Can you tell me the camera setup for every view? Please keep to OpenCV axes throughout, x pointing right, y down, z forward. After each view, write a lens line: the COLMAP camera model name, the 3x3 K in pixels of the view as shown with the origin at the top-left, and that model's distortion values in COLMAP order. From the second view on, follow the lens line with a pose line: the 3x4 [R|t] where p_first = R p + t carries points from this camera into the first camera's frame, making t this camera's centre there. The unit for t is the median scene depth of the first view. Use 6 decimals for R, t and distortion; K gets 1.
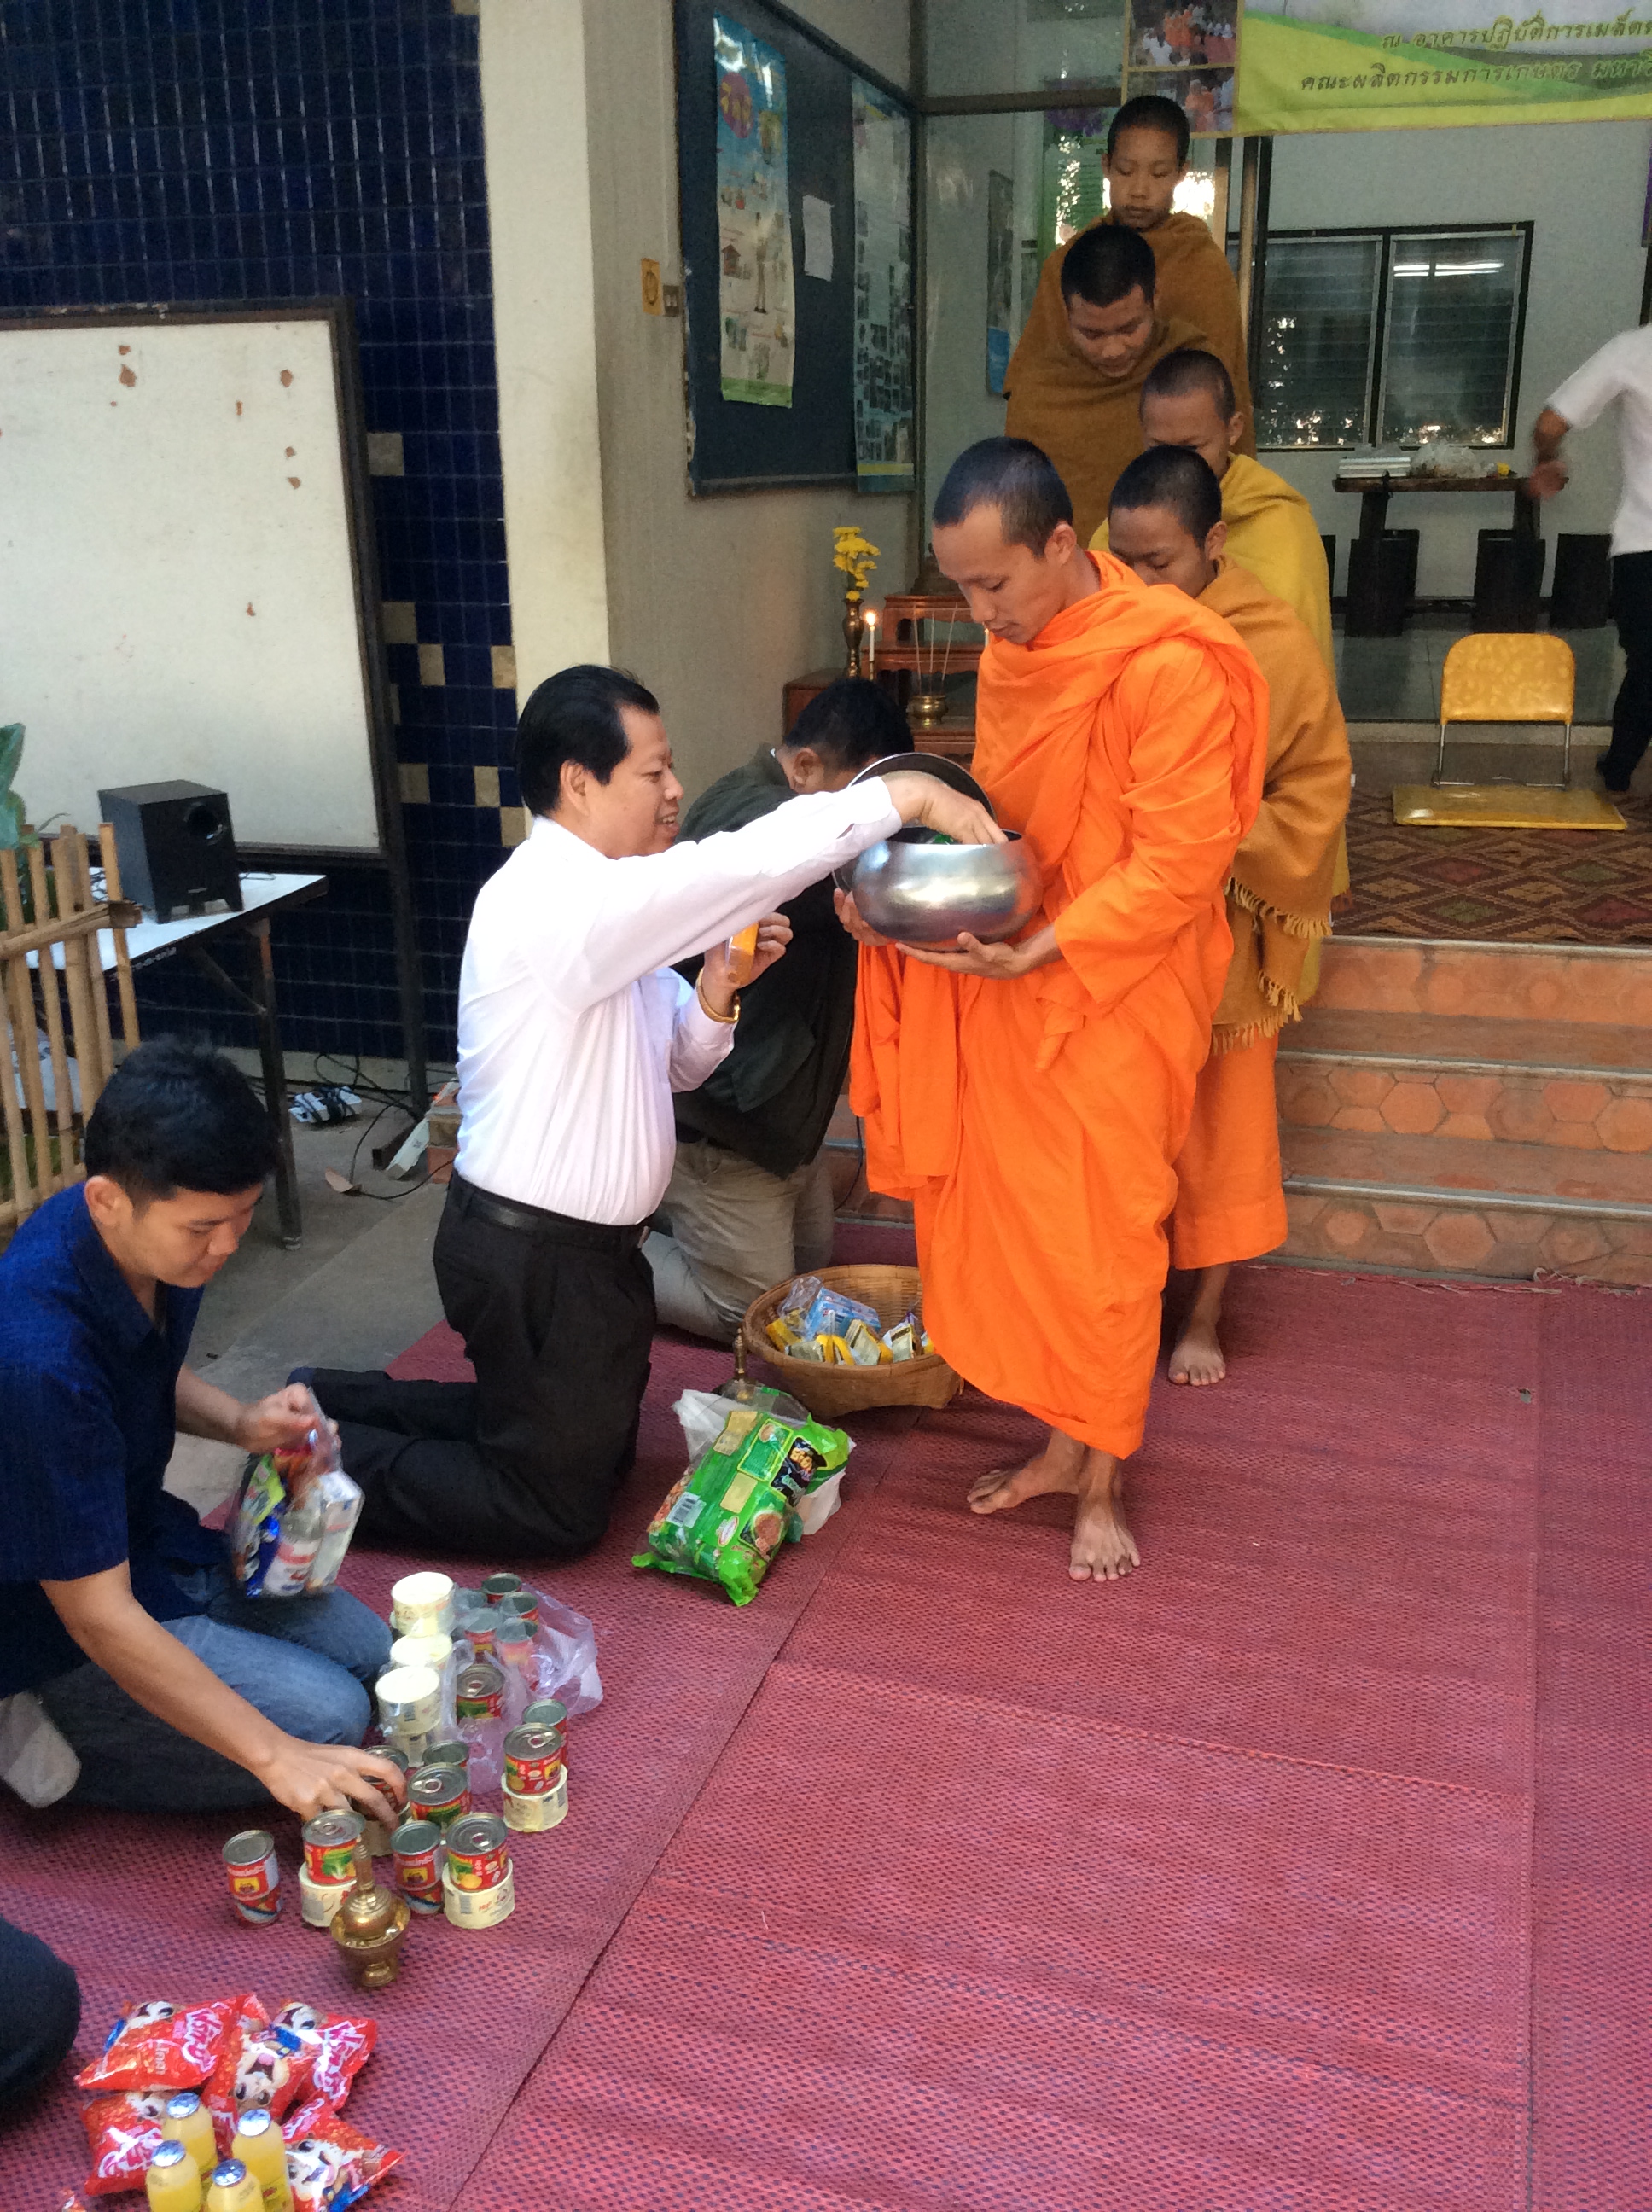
lens RADIAL K [[2048.8, 0, 839.4], [0, 2048.8, 1099.1], [0, 0, 1]] dist [0.117072, -0.182140]
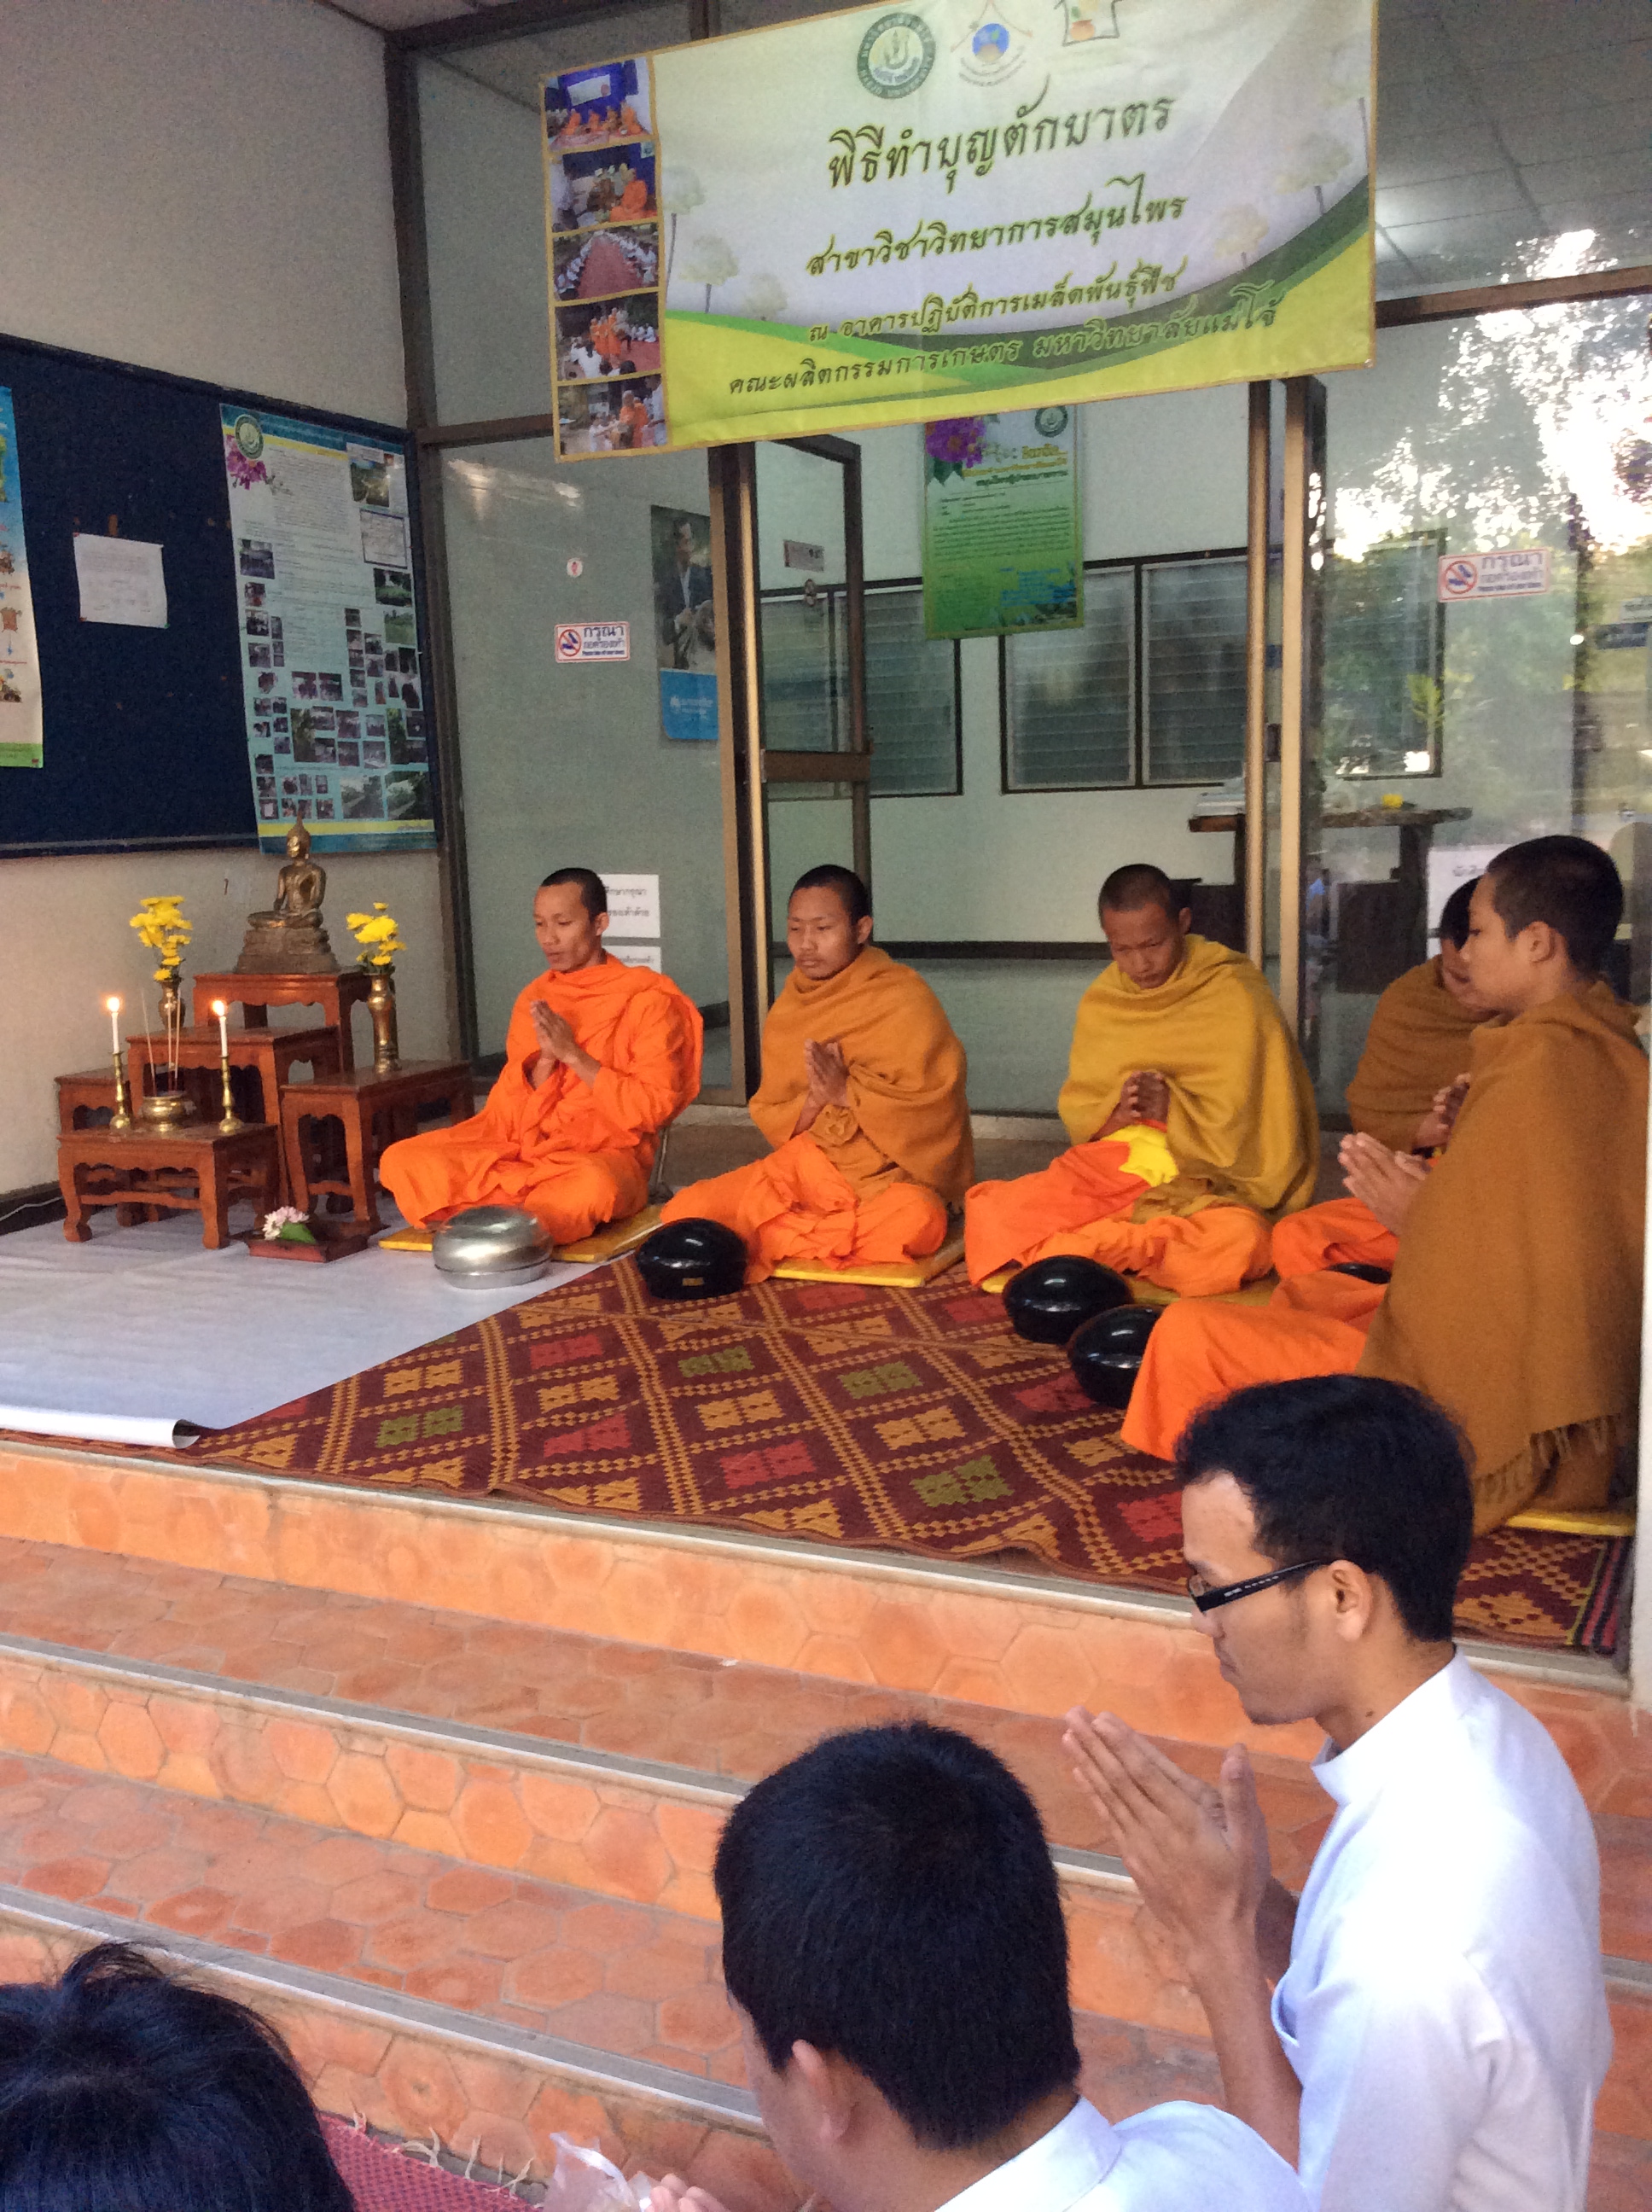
lens RADIAL K [[2048.8, 0, 839.4], [0, 2048.8, 1099.1], [0, 0, 1]] dist [0.117072, -0.182140]
pose [[0.979913, 0.003567, -0.199392, 0.548957], [-0.033730, 0.988399, -0.148085, -0.094803], [0.196551, 0.151836, 0.968666, 0.293072]]
